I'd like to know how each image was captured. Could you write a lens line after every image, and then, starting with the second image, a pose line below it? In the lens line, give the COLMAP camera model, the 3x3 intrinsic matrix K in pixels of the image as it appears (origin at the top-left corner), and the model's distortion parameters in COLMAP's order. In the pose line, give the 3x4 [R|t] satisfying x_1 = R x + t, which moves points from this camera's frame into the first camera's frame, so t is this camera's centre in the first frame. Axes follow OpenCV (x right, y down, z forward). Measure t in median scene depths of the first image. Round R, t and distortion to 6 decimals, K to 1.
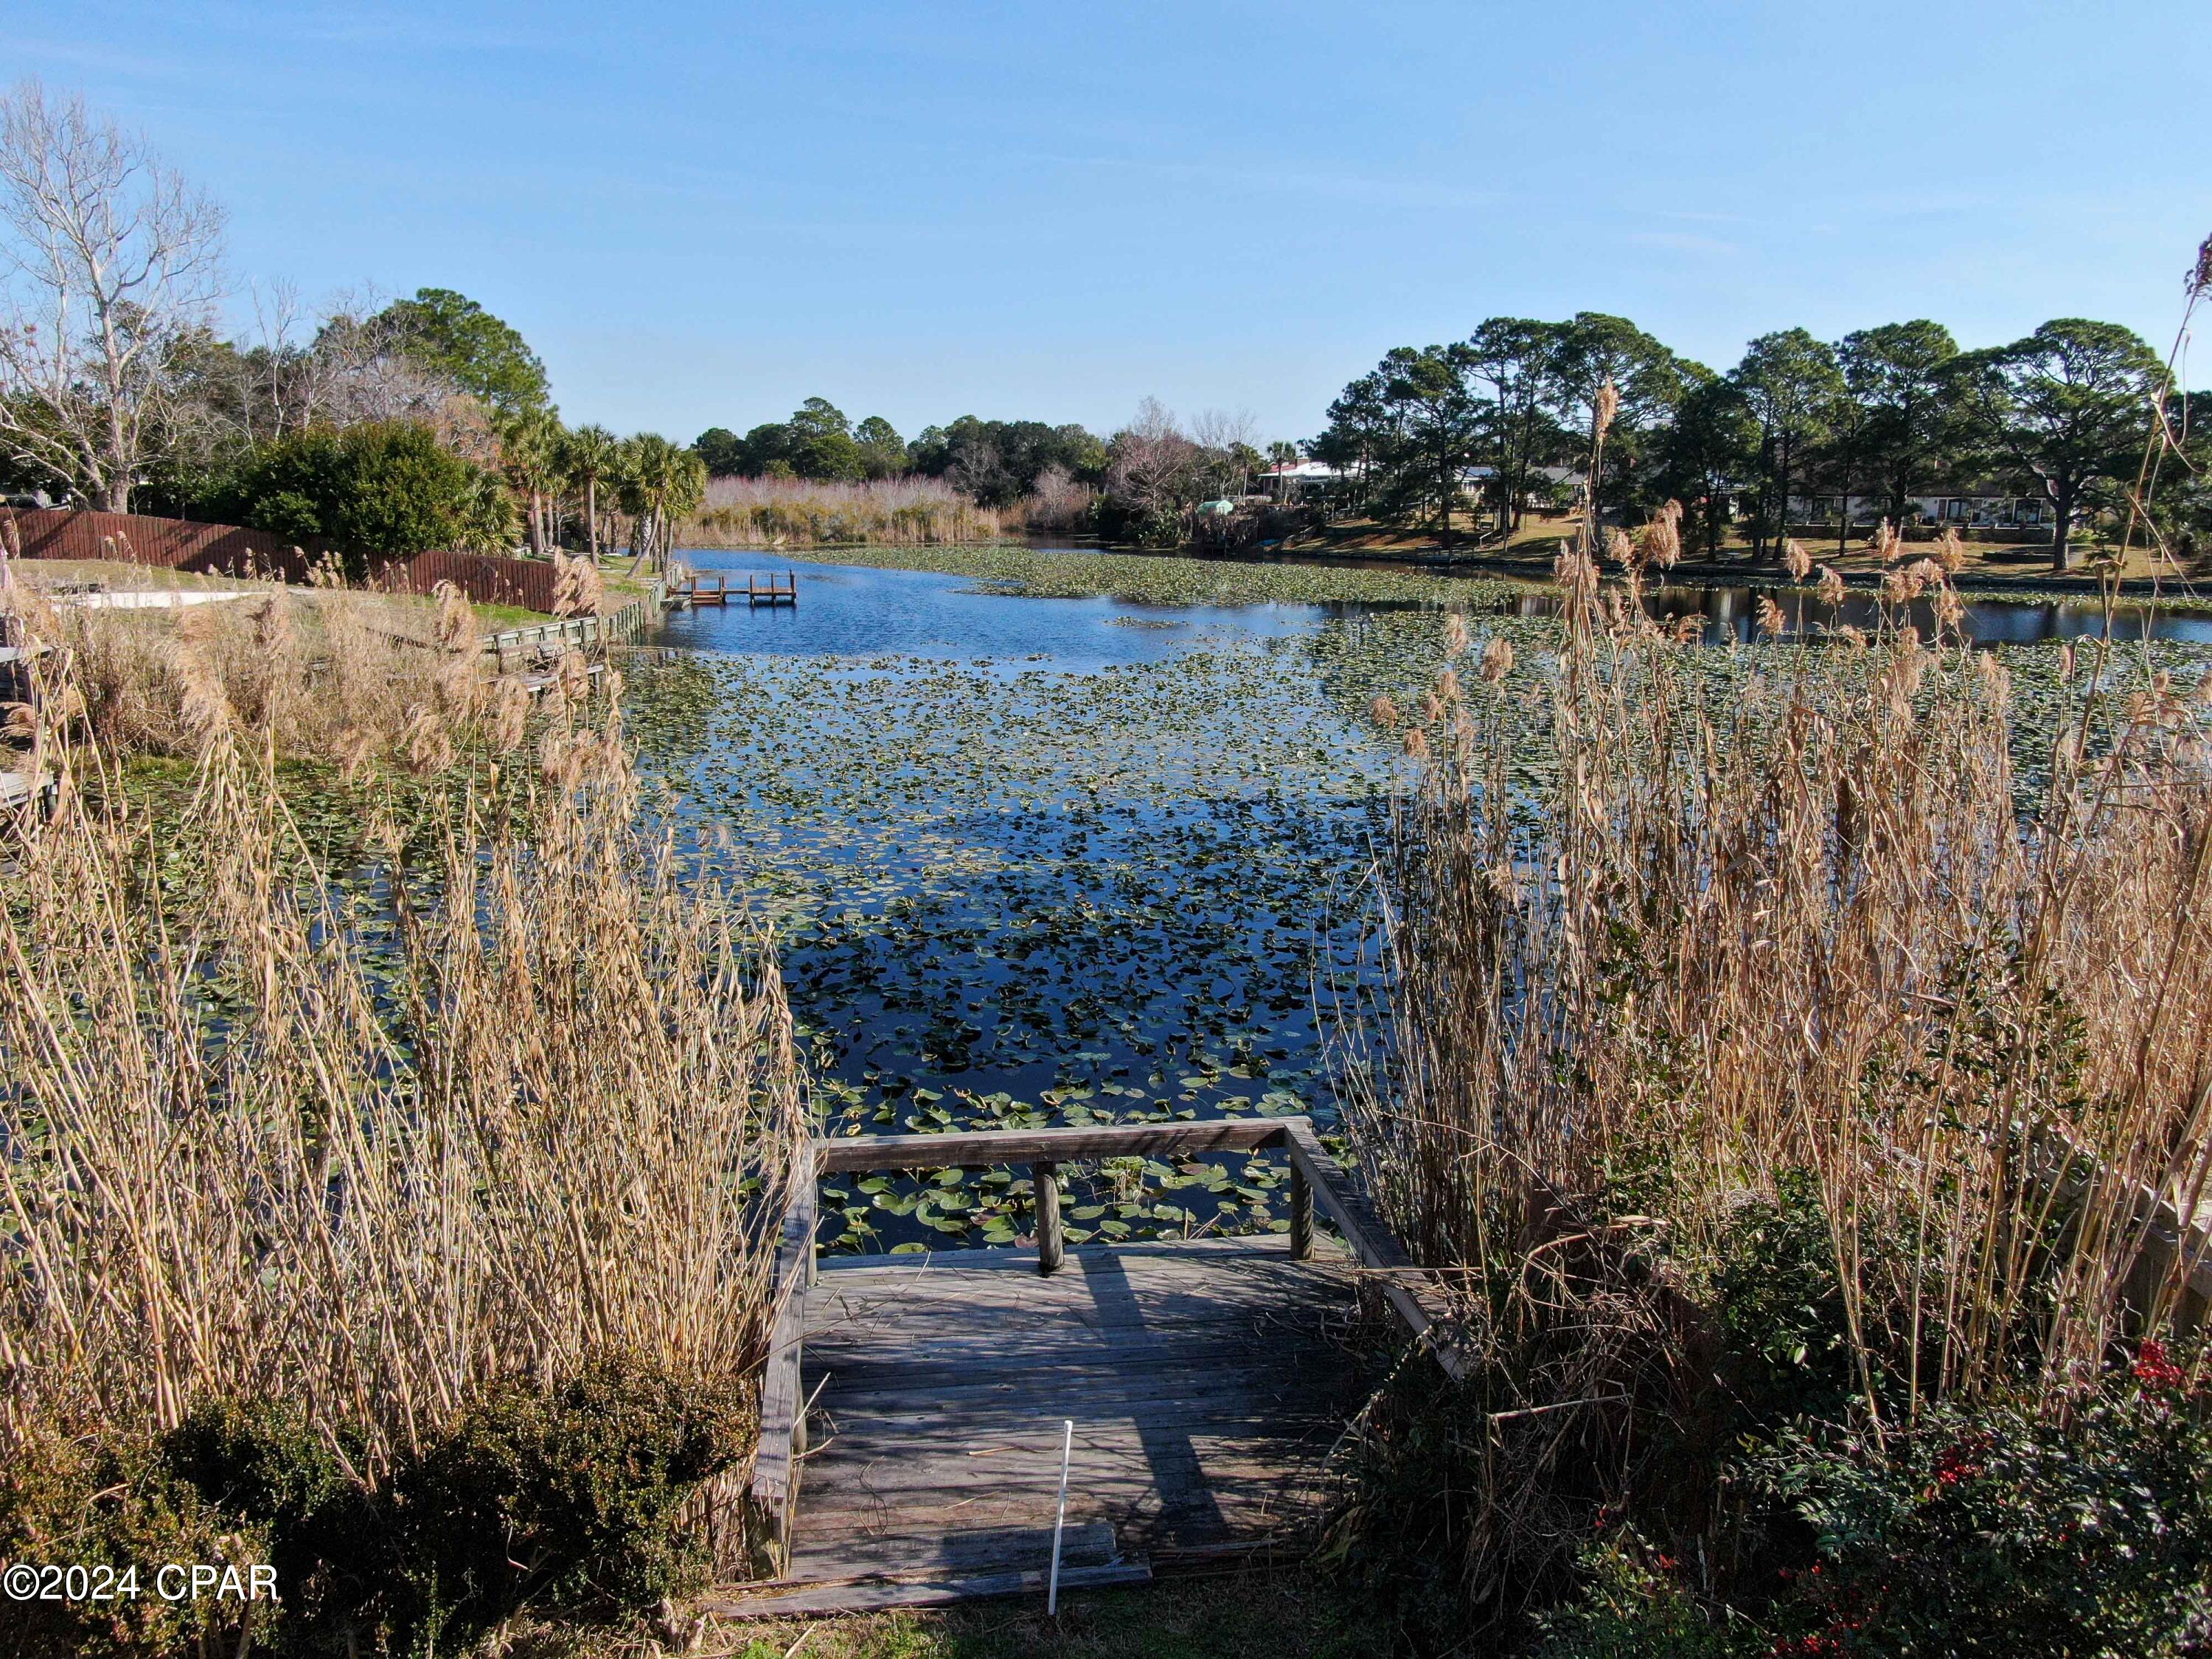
lens RADIAL K [[1596.3, 0, 1109.9], [0, 1596.3, 827.2], [0, 0, 1]] dist [-0.008889, 0.004531]
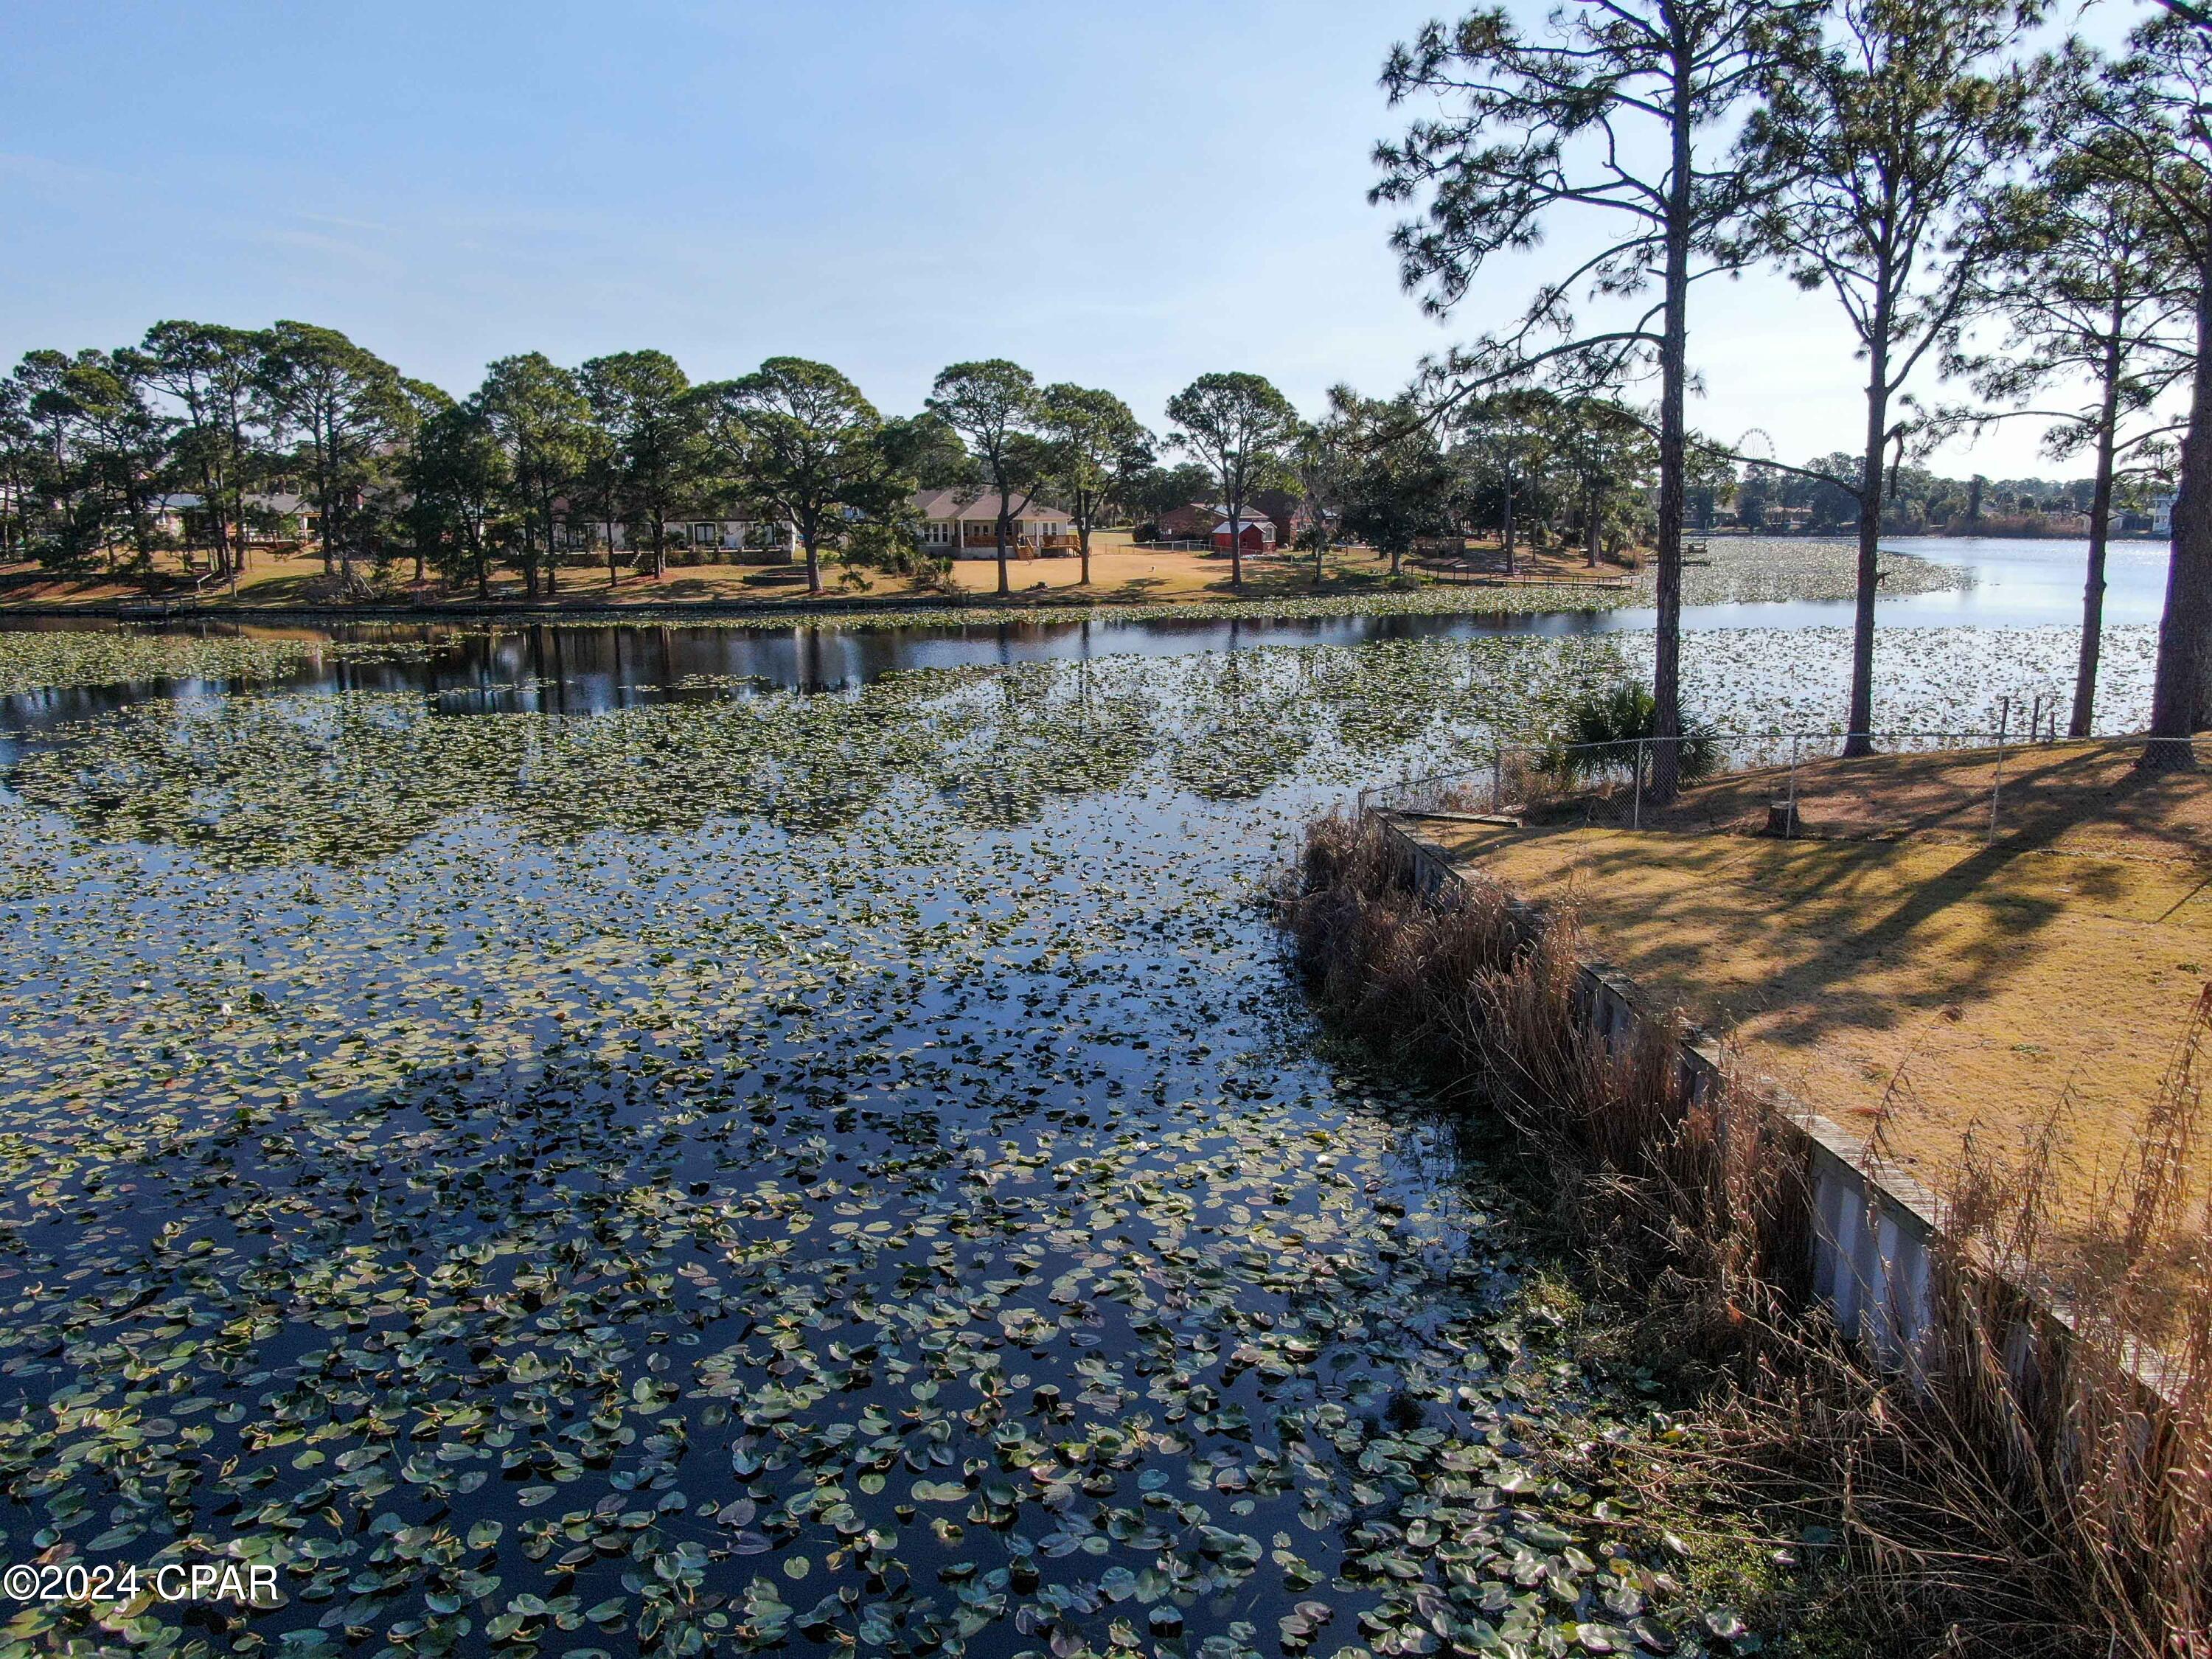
lens RADIAL K [[1596.3, 0, 1103.5], [0, 1596.3, 825.0], [0, 0, 1]] dist [-0.008889, 0.004531]
pose [[0.718961, -0.150563, 0.678547, -0.018203], [0.155813, 0.986322, 0.053762, -0.033285], [-0.677361, 0.067074, 0.732587, 0.090480]]
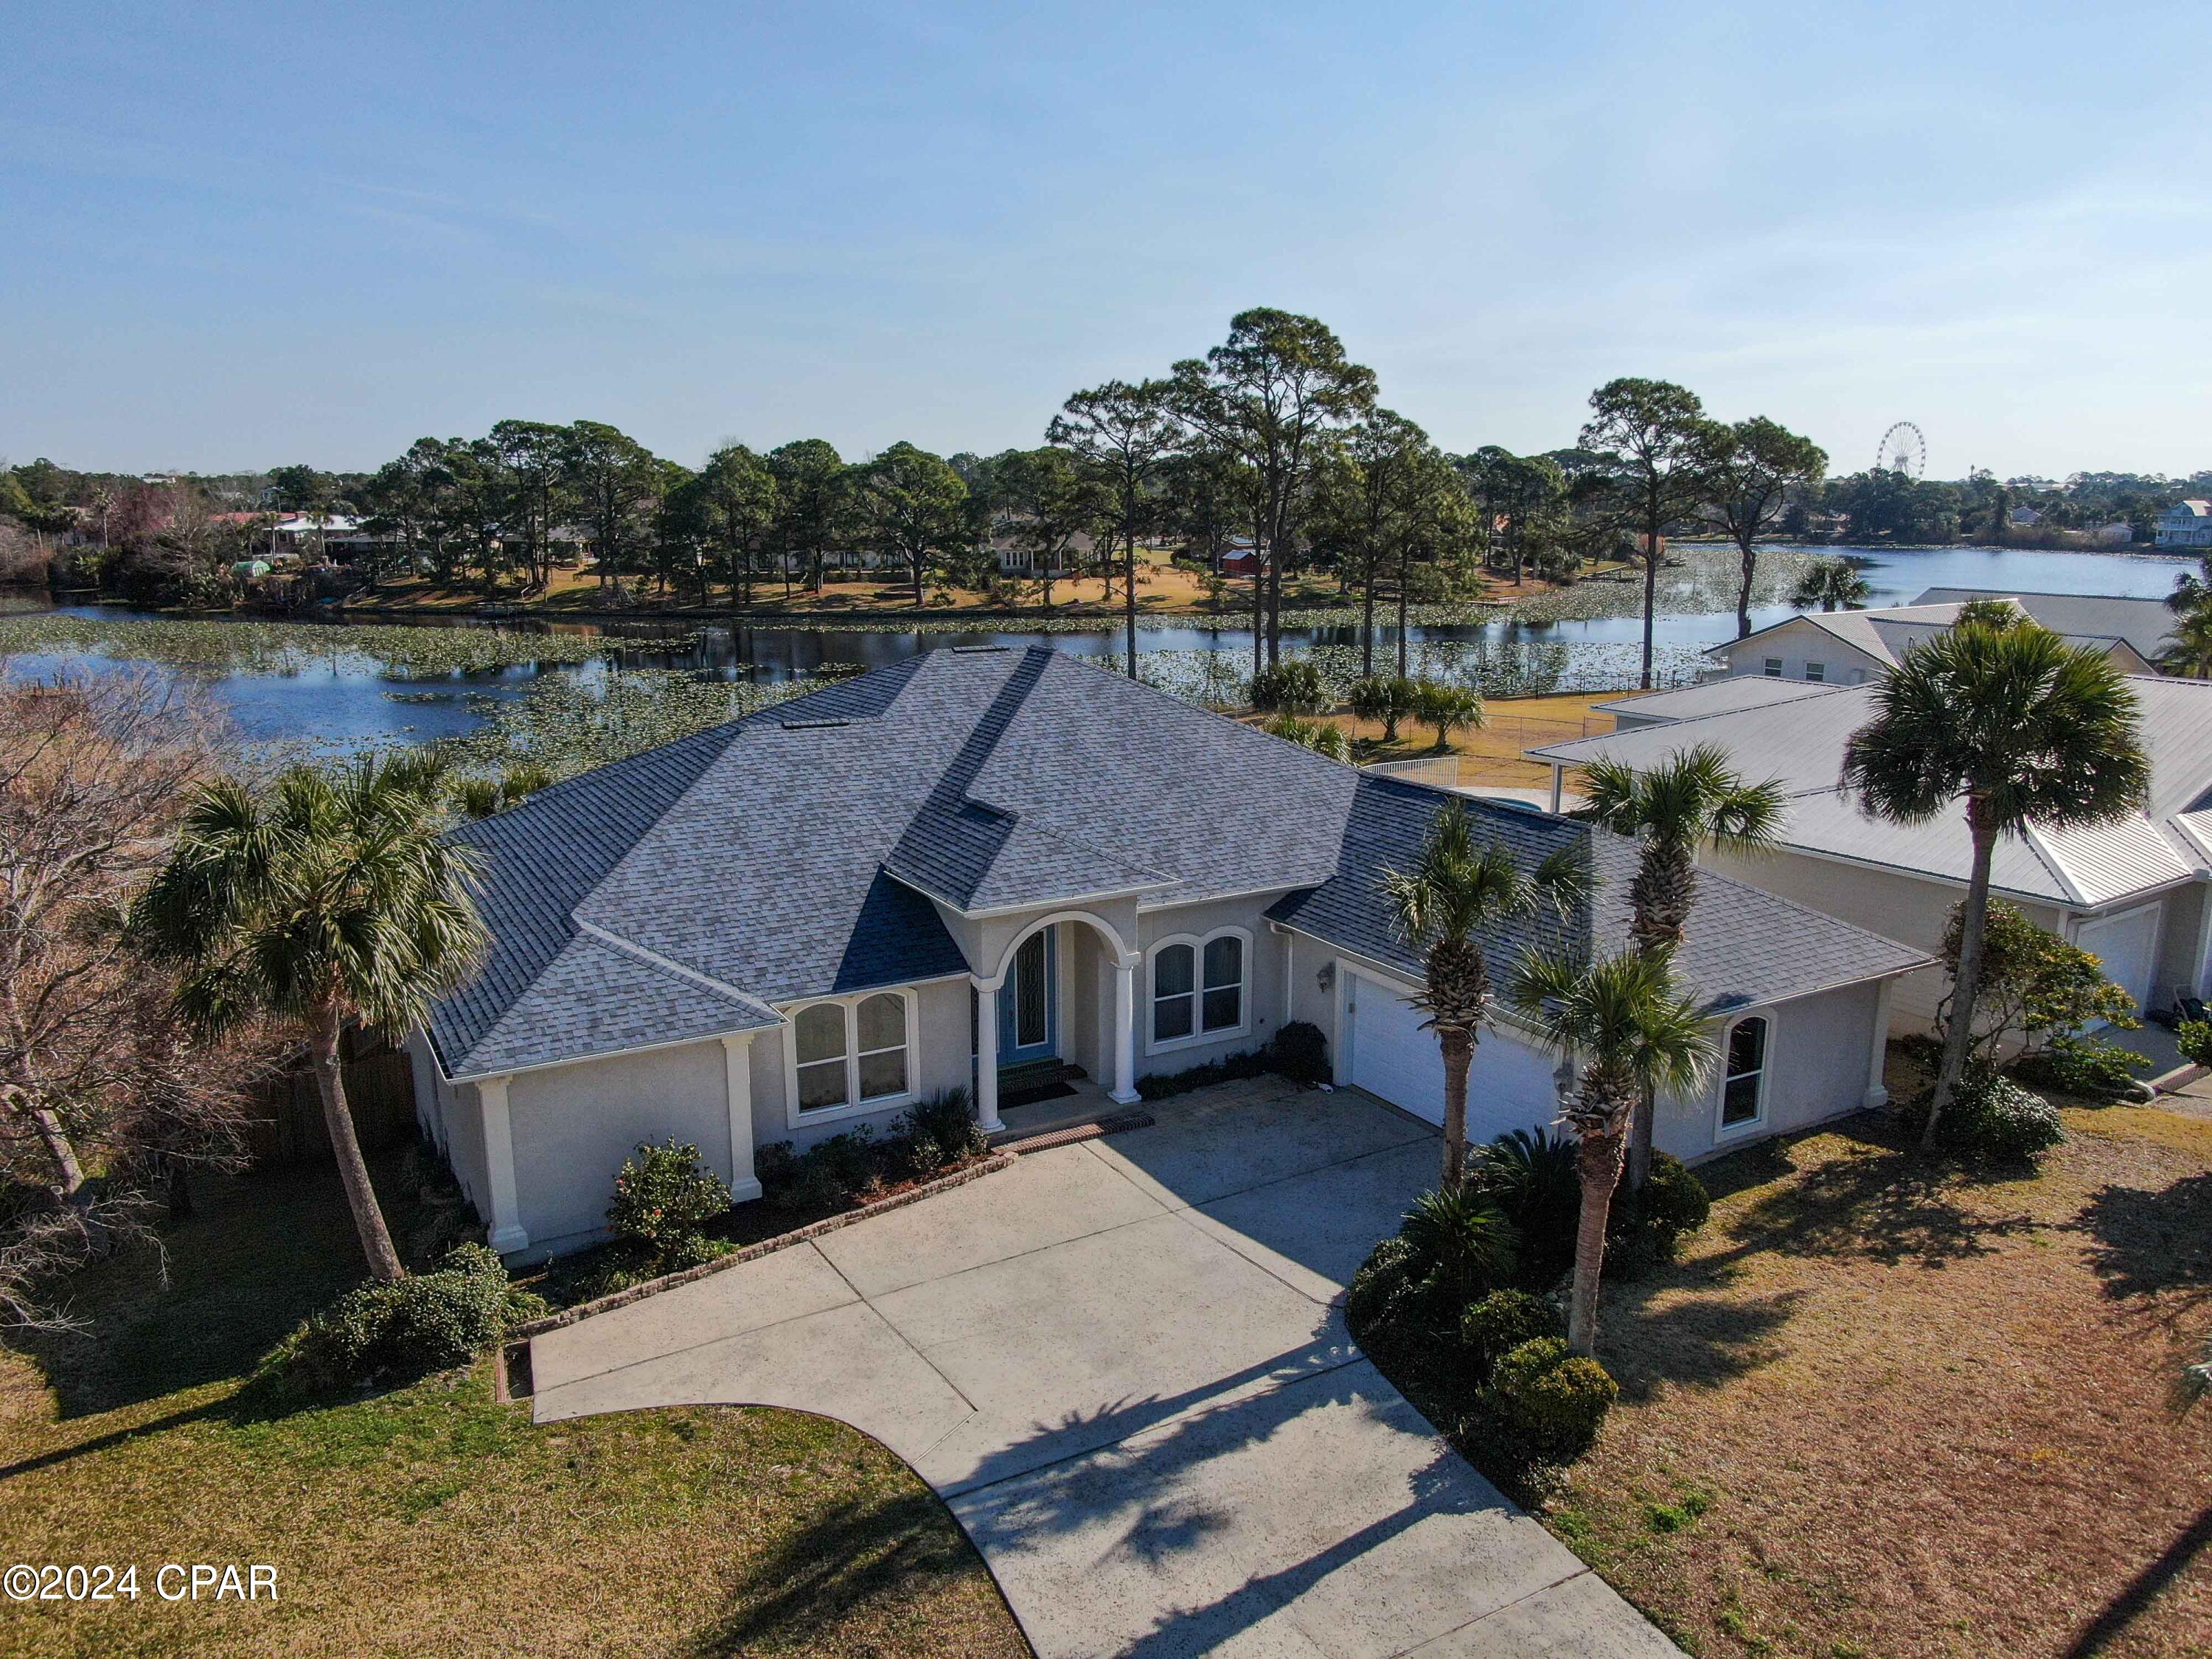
lens RADIAL K [[1596.3, 0, 1103.9], [0, 1596.3, 840.2], [0, 0, 1]] dist [-0.008889, 0.004531]
pose [[0.791075, -0.144274, 0.594462, -0.245779], [0.134634, 0.989024, 0.060870, 0.000721], [-0.596719, 0.031882, 0.801816, -0.390868]]
